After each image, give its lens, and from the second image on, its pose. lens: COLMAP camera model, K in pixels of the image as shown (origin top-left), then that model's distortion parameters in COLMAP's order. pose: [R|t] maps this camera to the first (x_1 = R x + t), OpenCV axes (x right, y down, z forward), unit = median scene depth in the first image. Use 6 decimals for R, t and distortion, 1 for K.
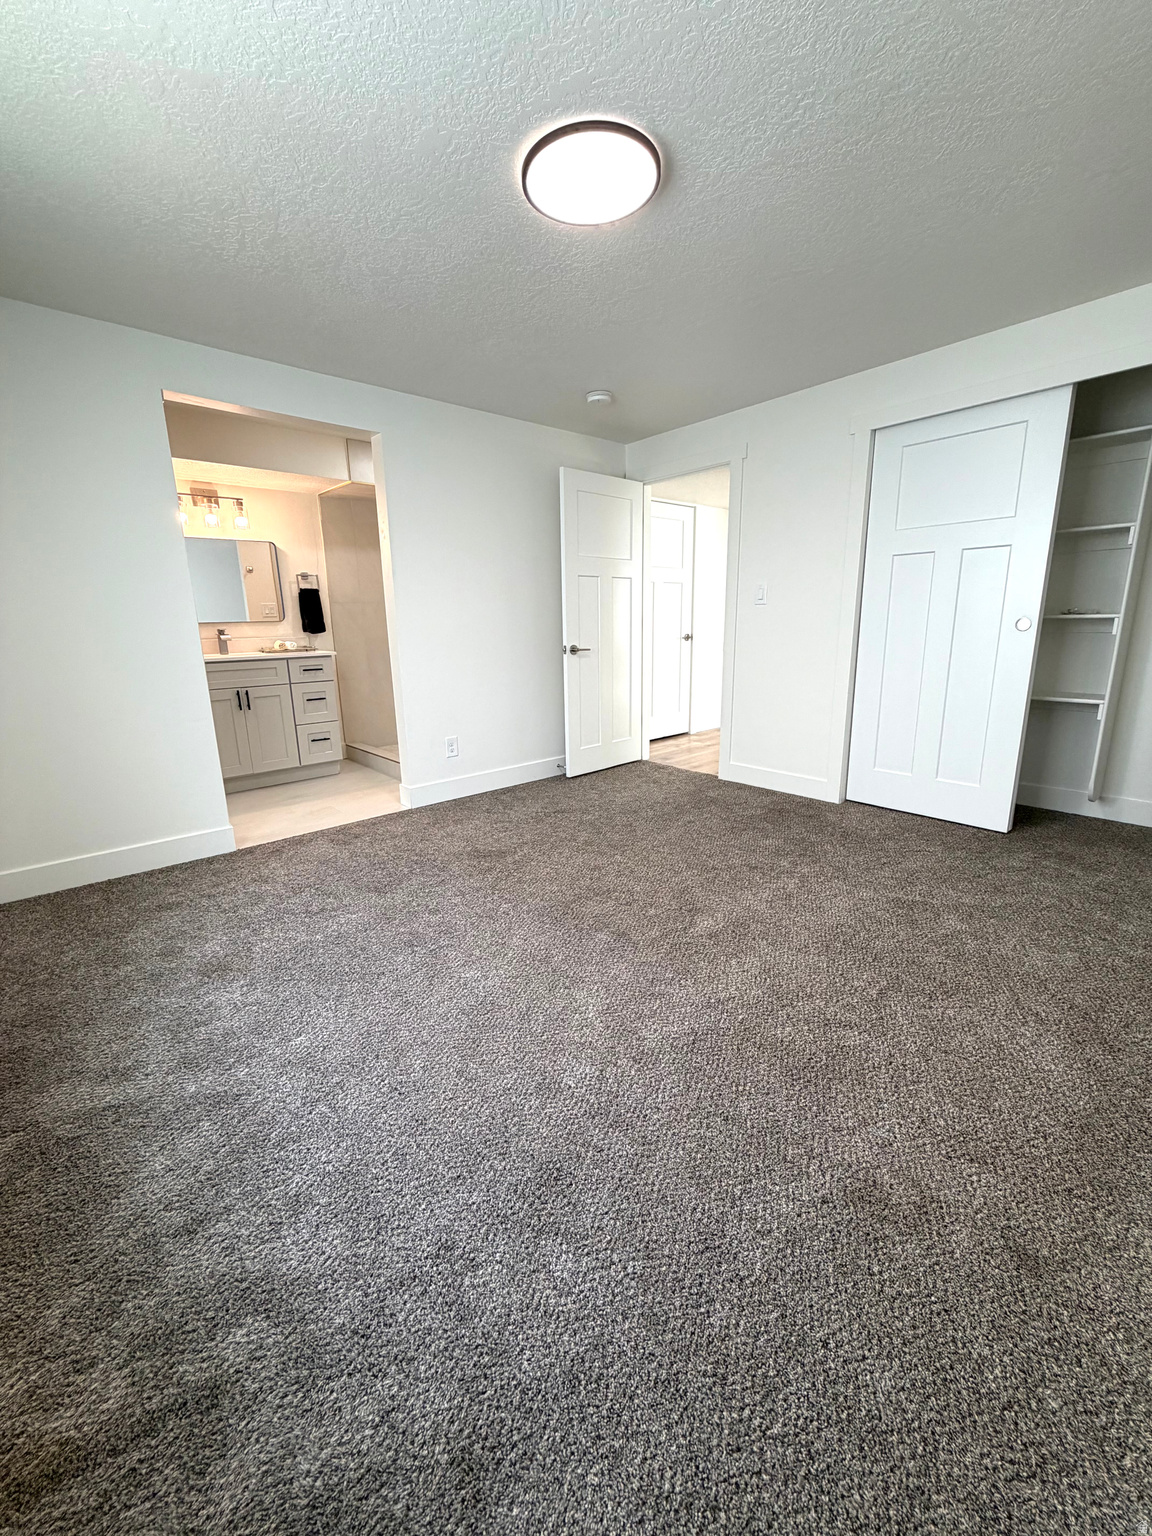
lens RADIAL K [[614.4, 0, 580.4], [0, 614.4, 763.6], [0, 0, 1]] dist [0.002685, 0.000968]
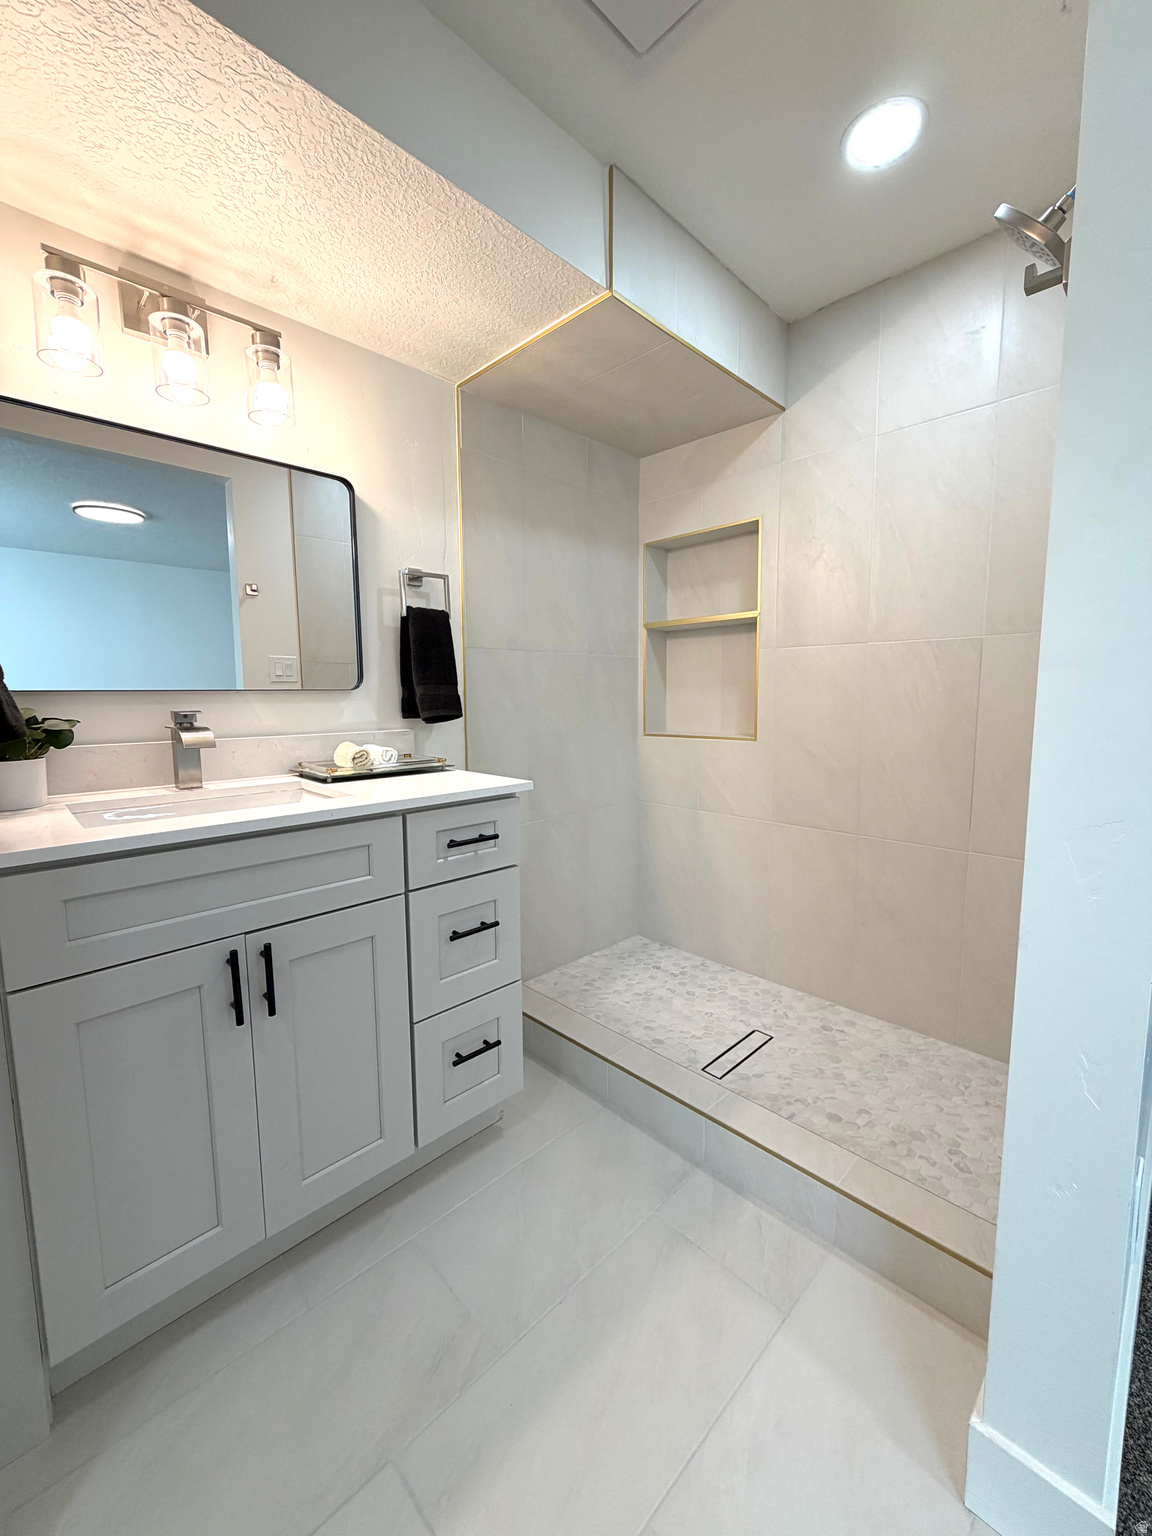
lens RADIAL K [[614.4, 0, 574.6], [0, 614.4, 763.3], [0, 0, 1]] dist [0.002685, 0.000968]
pose [[0.998240, 0.008615, 0.058671, -0.373684], [-0.001421, 0.992581, -0.121577, -0.142771], [-0.059284, 0.121279, 0.990846, 0.630252]]
